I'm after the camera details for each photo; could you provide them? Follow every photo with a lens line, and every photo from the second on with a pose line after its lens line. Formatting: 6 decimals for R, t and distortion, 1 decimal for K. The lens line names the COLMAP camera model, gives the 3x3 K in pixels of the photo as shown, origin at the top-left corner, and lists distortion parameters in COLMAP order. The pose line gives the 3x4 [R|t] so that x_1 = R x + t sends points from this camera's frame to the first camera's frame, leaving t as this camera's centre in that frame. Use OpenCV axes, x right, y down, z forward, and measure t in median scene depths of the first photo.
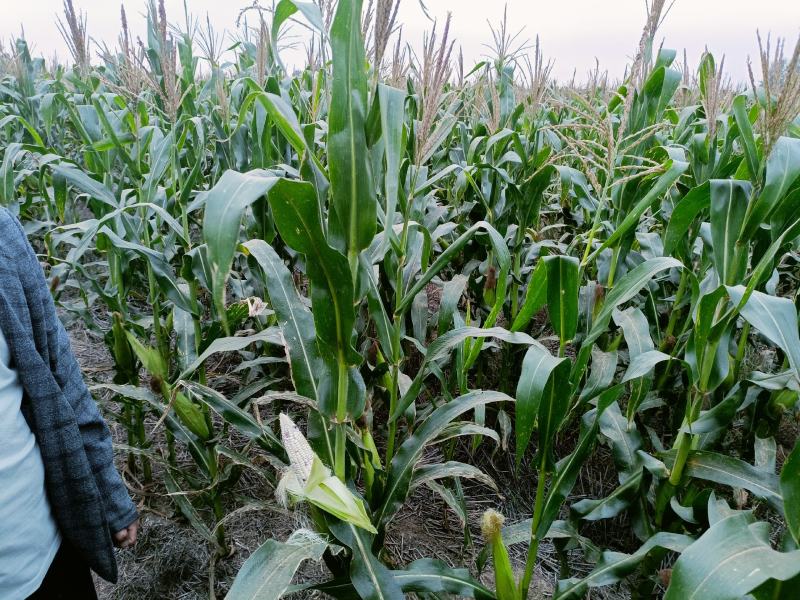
lens RADIAL K [[675.9, 0, 400.0], [0, 675.9, 300.0], [0, 0, 1]] dist [0.069539, -0.000504]
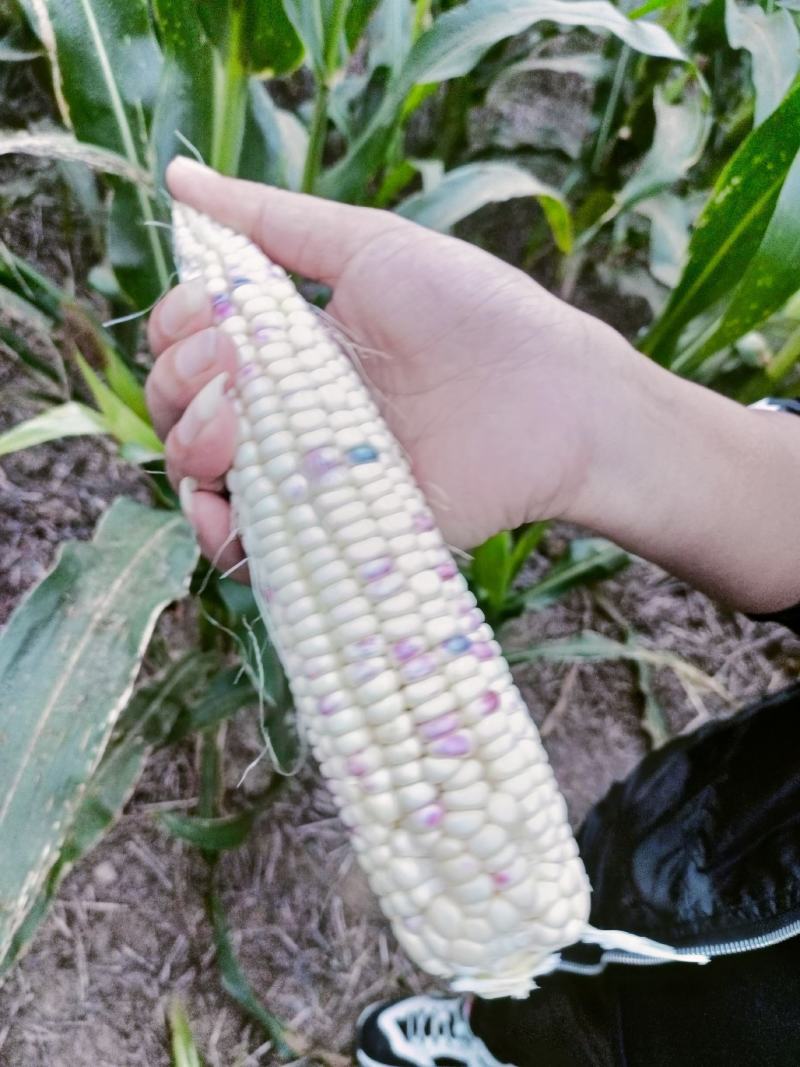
lens RADIAL K [[901.4, 0, 400.0], [0, 901.4, 533.5], [0, 0, 1]] dist [0.069539, -0.000504]
pose [[0.977277, -0.013548, 0.211535, -0.086743], [-0.095574, 0.862590, 0.496793, 0.052265], [-0.189199, -0.505722, 0.841694, 0.406988]]
